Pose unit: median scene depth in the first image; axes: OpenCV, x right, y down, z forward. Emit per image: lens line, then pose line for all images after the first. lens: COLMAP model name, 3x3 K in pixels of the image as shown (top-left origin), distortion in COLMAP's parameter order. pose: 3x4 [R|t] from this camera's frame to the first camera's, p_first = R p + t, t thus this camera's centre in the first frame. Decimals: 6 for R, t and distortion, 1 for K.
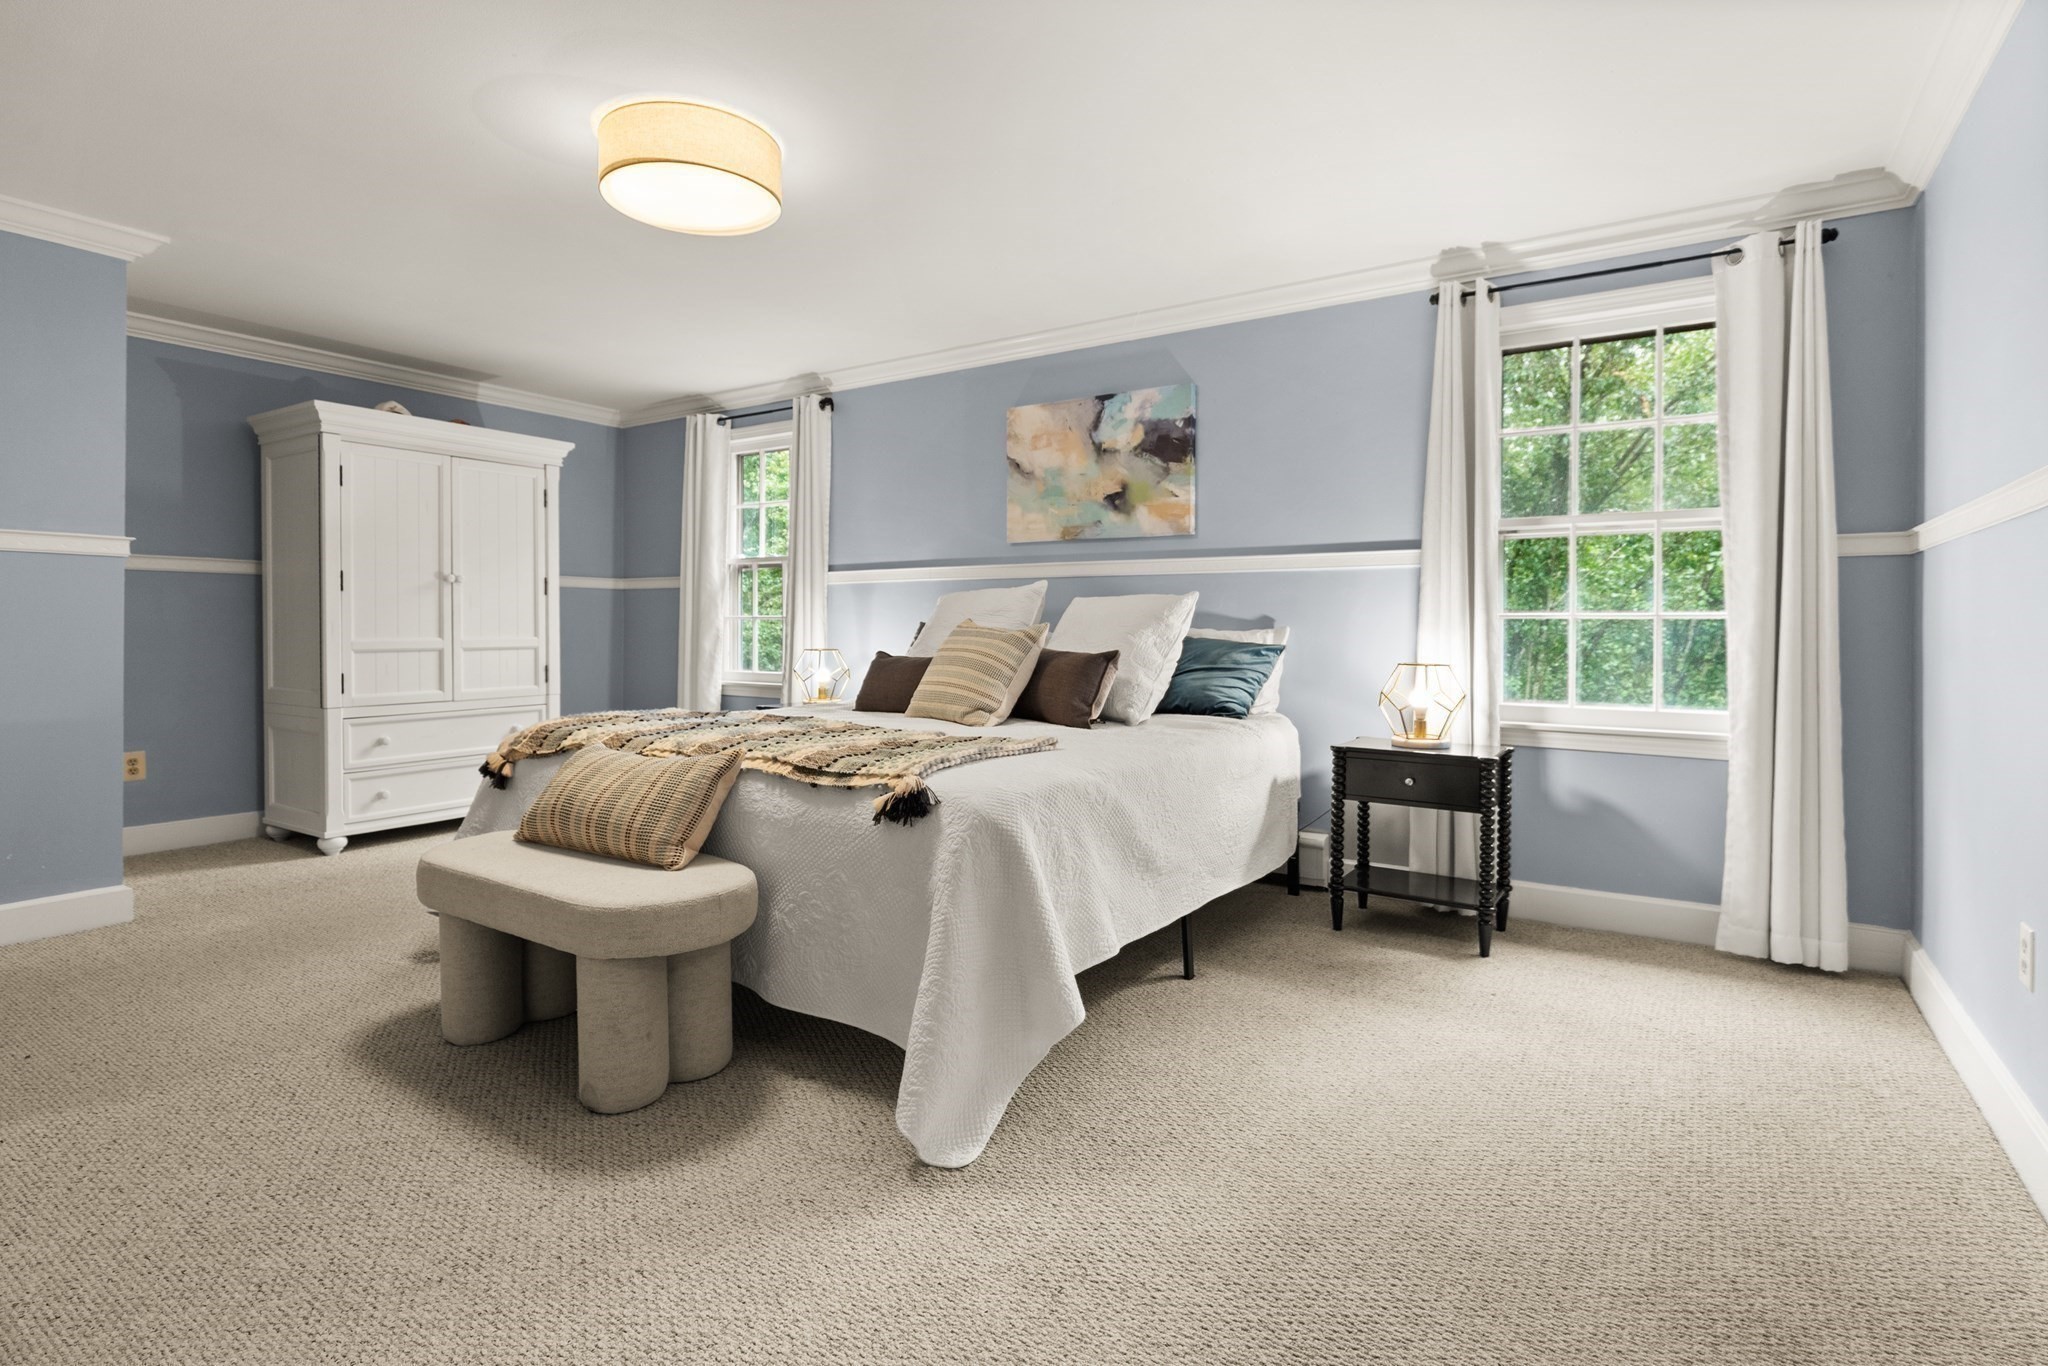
lens RADIAL K [[988.9, 0, 1042.4], [0, 988.9, 636.4], [0, 0, 1]] dist [0.000258, -0.000551]
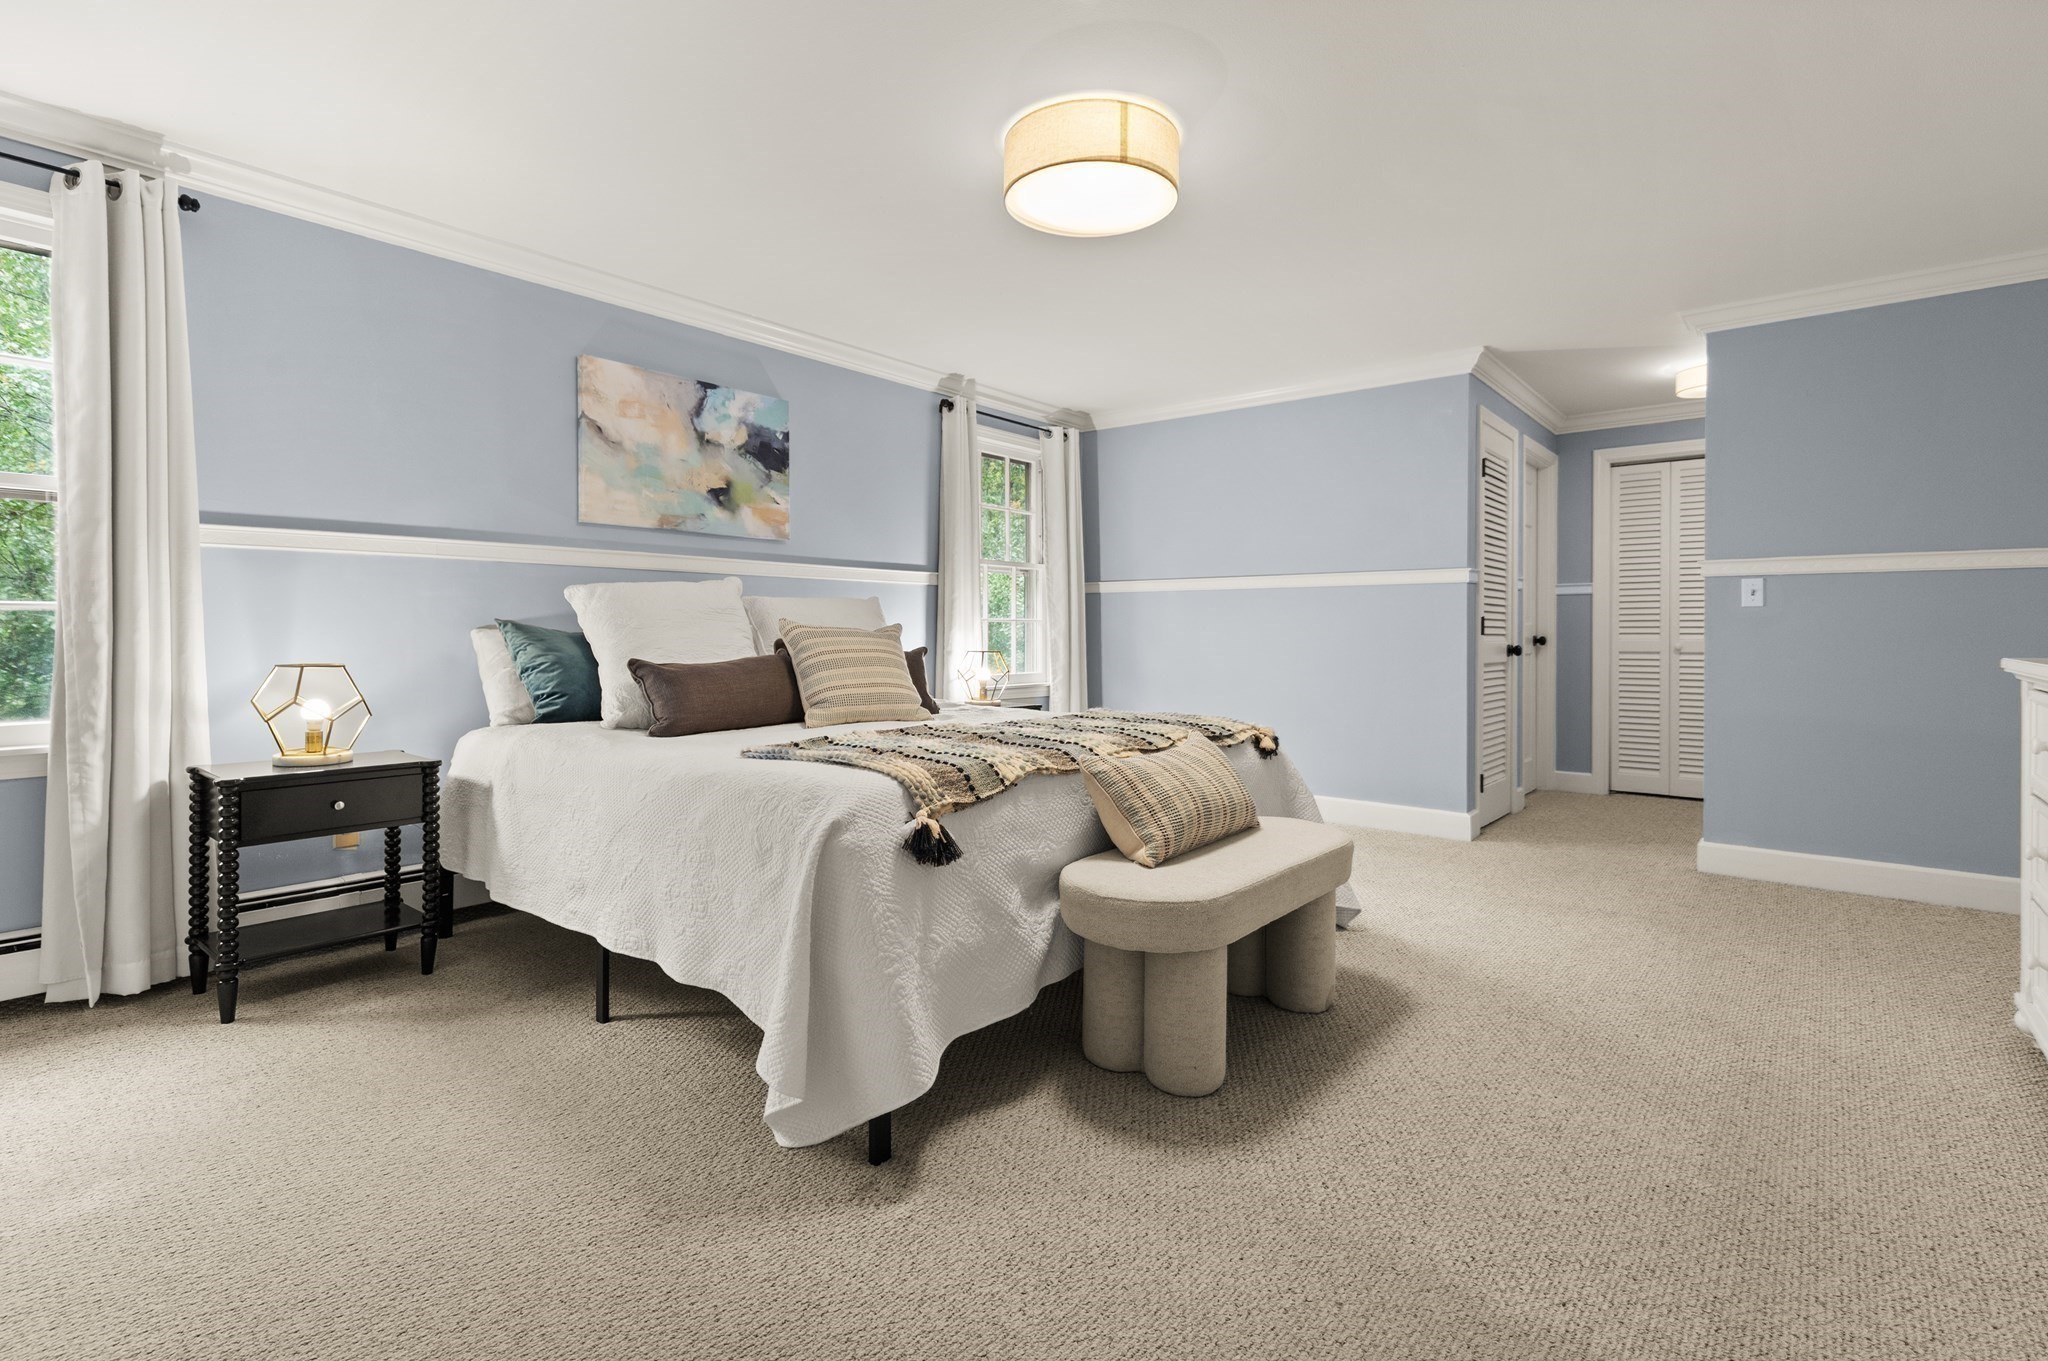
lens RADIAL K [[951.9, 0, 1029.3], [0, 951.9, 634.2], [0, 0, 1]] dist [0.005268, -0.000653]
pose [[0.115038, -0.005052, 0.993348, -0.817682], [0.012391, 0.999917, 0.003650, -0.001853], [-0.993284, 0.011889, 0.115091, 0.593611]]
